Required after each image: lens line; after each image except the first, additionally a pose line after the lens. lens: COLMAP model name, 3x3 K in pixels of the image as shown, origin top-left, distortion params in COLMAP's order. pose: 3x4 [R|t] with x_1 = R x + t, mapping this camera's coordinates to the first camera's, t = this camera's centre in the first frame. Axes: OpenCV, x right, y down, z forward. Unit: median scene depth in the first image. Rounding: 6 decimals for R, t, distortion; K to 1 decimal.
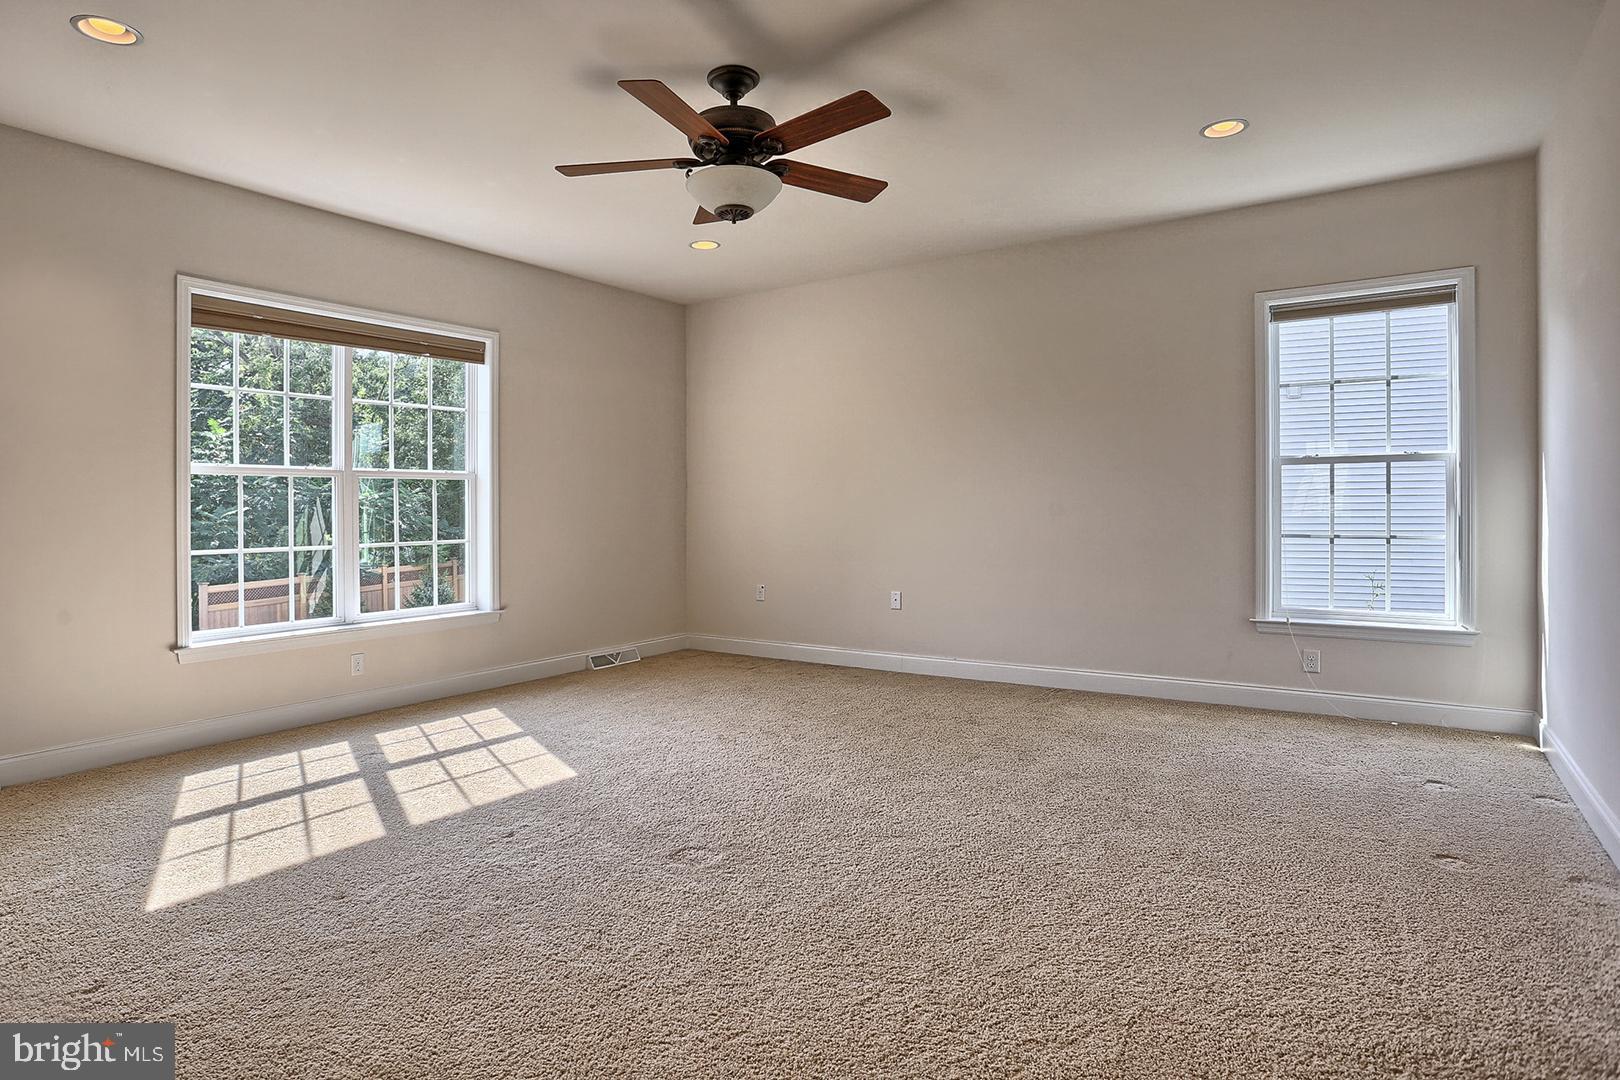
lens RADIAL K [[879.0, 0, 809.8], [0, 879.0, 511.5], [0, 0, 1]] dist [-0.057667, -0.000076]
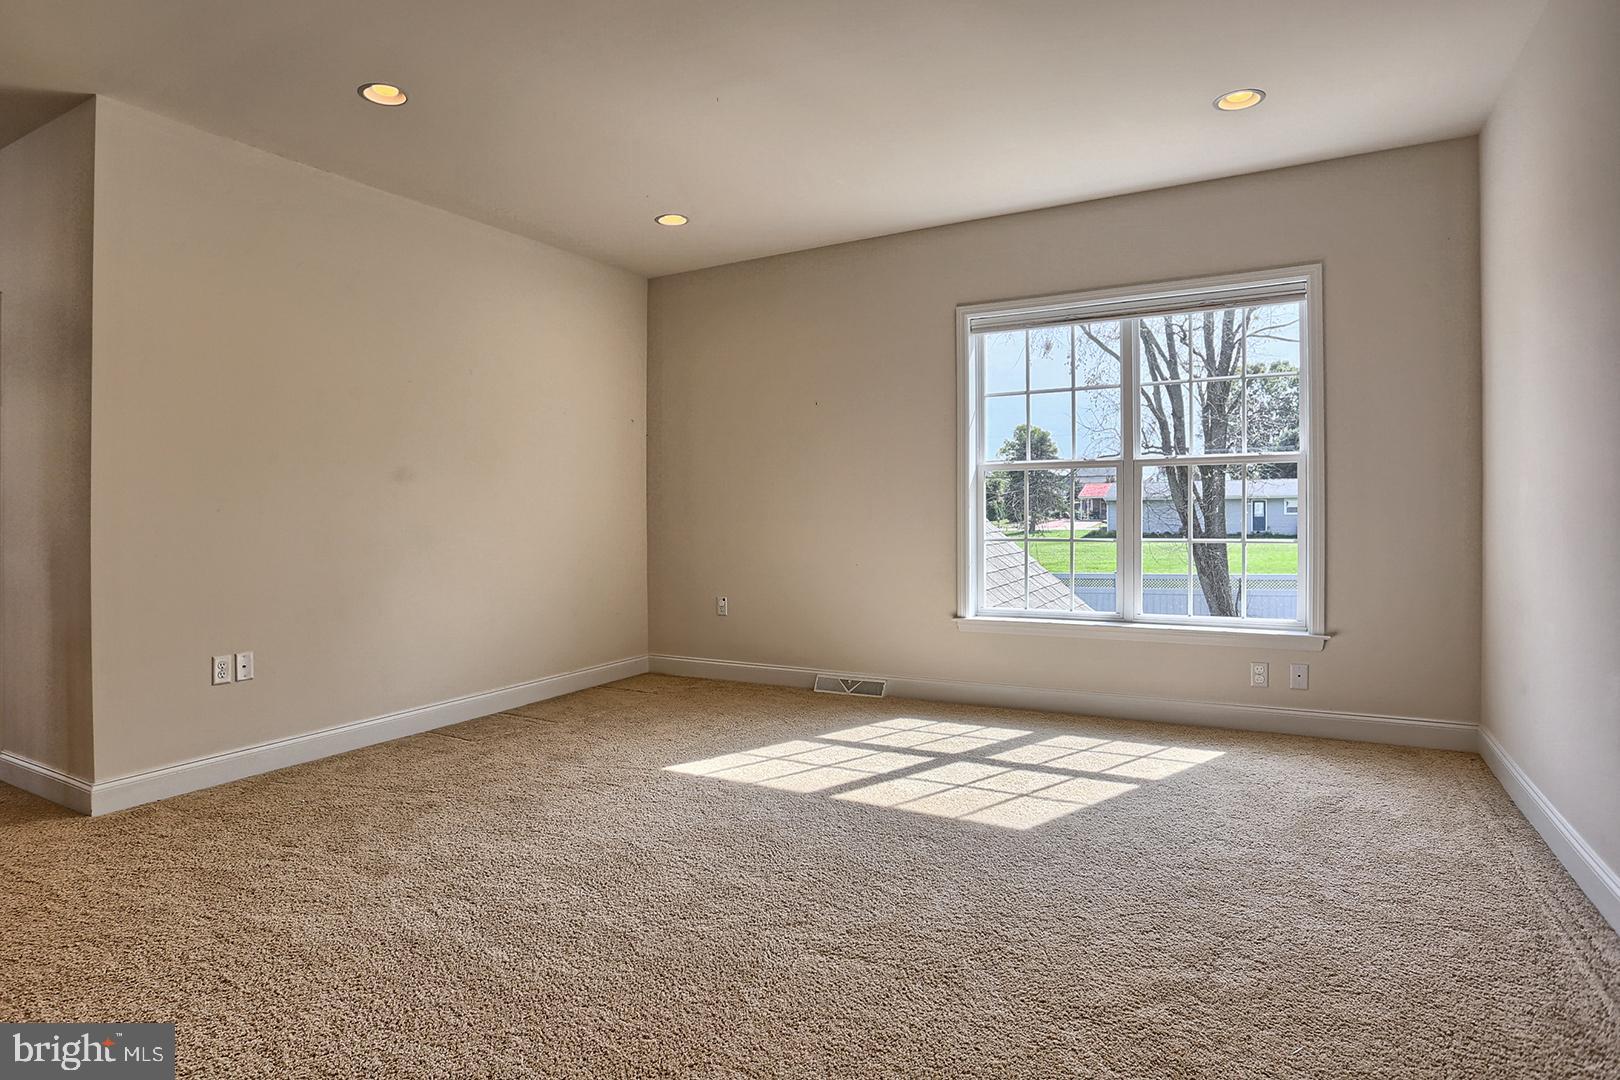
lens RADIAL K [[879.0, 0, 809.8], [0, 879.0, 511.5], [0, 0, 1]] dist [-0.057667, -0.000076]
pose [[0.069714, 0.020686, -0.997352, 0.692314], [0.004339, 0.999769, 0.021040, -0.024416], [0.997558, -0.005794, 0.069609, 0.991832]]
